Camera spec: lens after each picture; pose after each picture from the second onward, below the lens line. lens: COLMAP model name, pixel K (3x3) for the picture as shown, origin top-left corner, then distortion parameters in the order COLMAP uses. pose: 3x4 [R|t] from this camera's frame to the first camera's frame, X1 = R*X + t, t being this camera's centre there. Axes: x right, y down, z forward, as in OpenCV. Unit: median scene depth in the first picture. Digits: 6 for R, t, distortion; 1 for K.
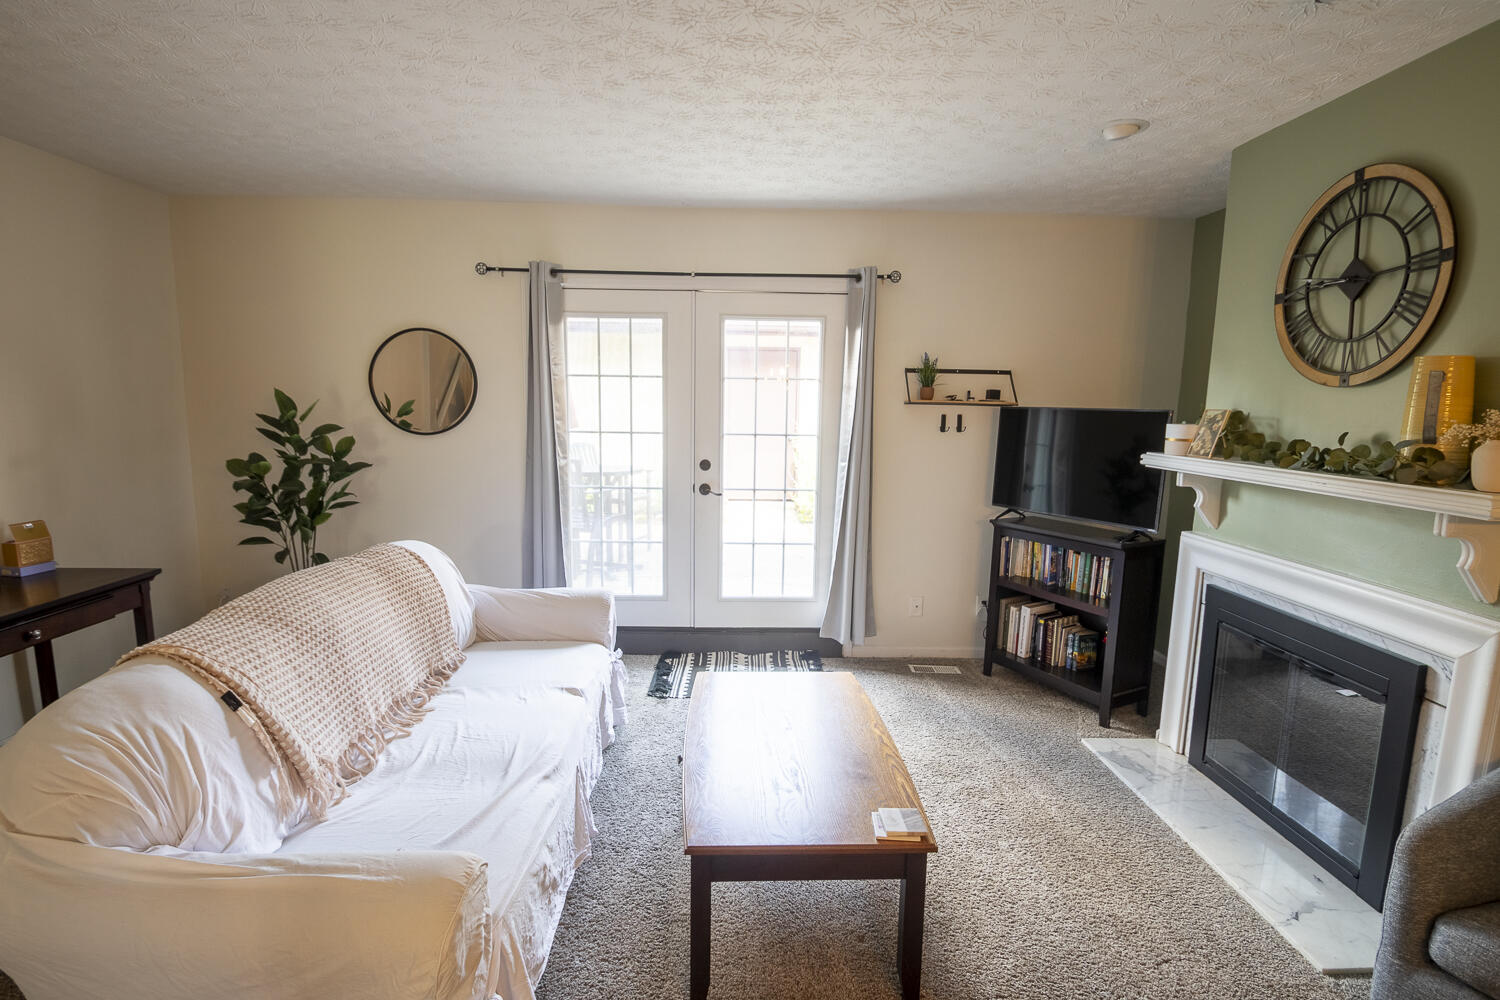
lens RADIAL K [[721.2, 0, 749.2], [0, 721.2, 507.9], [0, 0, 1]] dist [-0.000136, -0.012985]
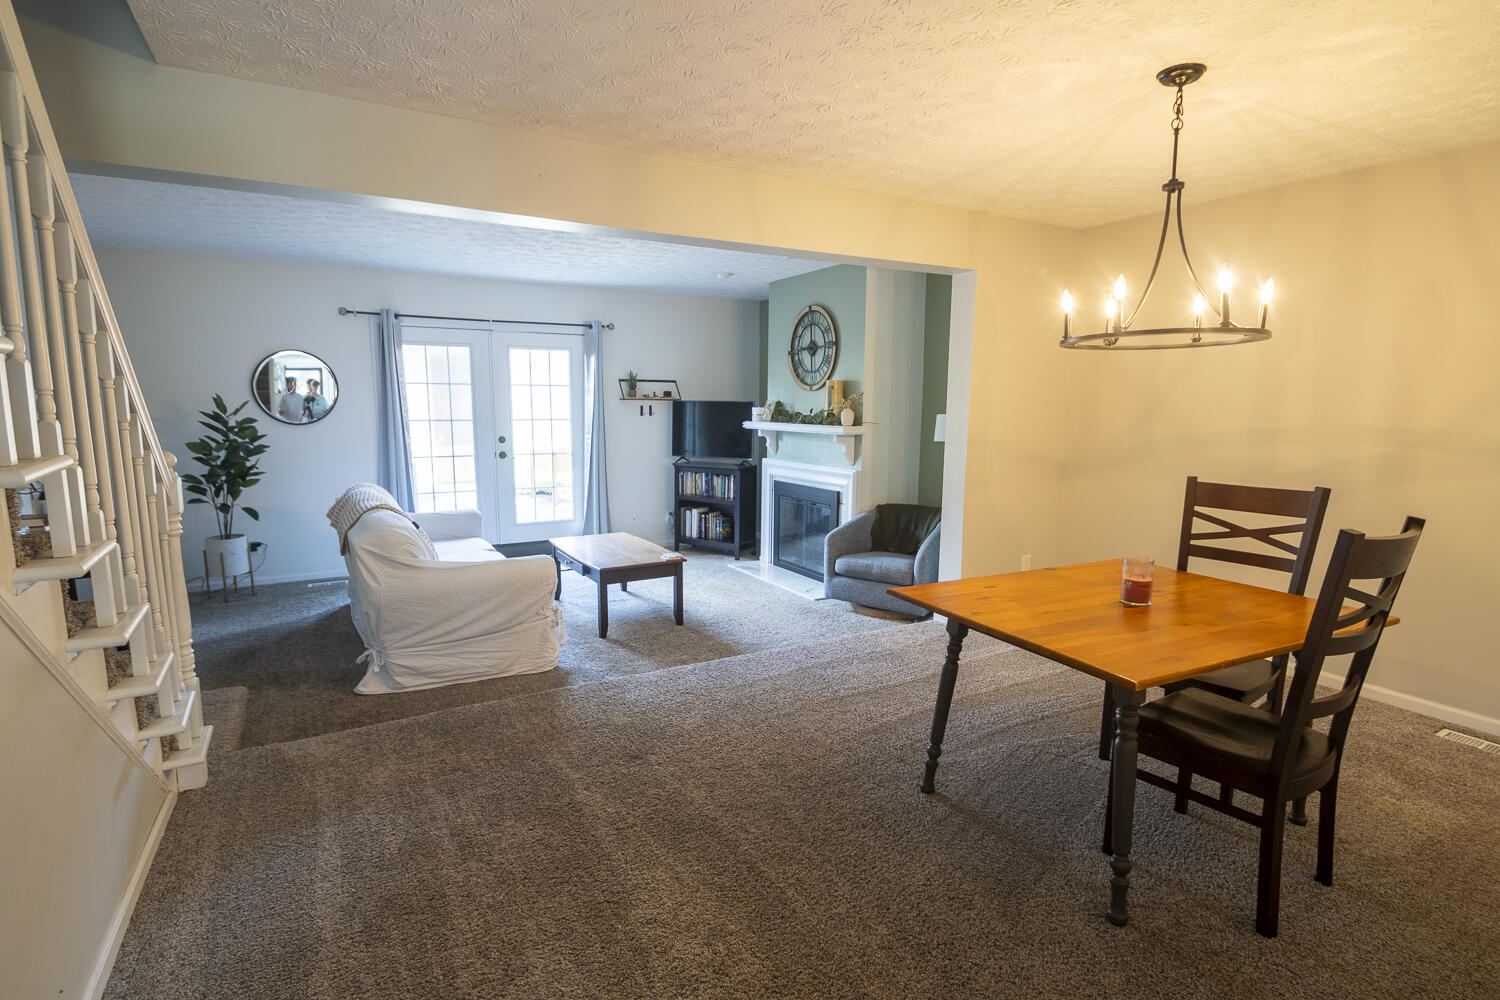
lens RADIAL K [[728.2, 0, 729.7], [0, 728.2, 502.7], [0, 0, 1]] dist [0.002432, -0.013353]
pose [[0.891601, -0.073413, 0.446831, -0.482427], [0.075148, 0.997076, 0.013868, 0.134278], [-0.446542, 0.021214, 0.894511, -0.928103]]
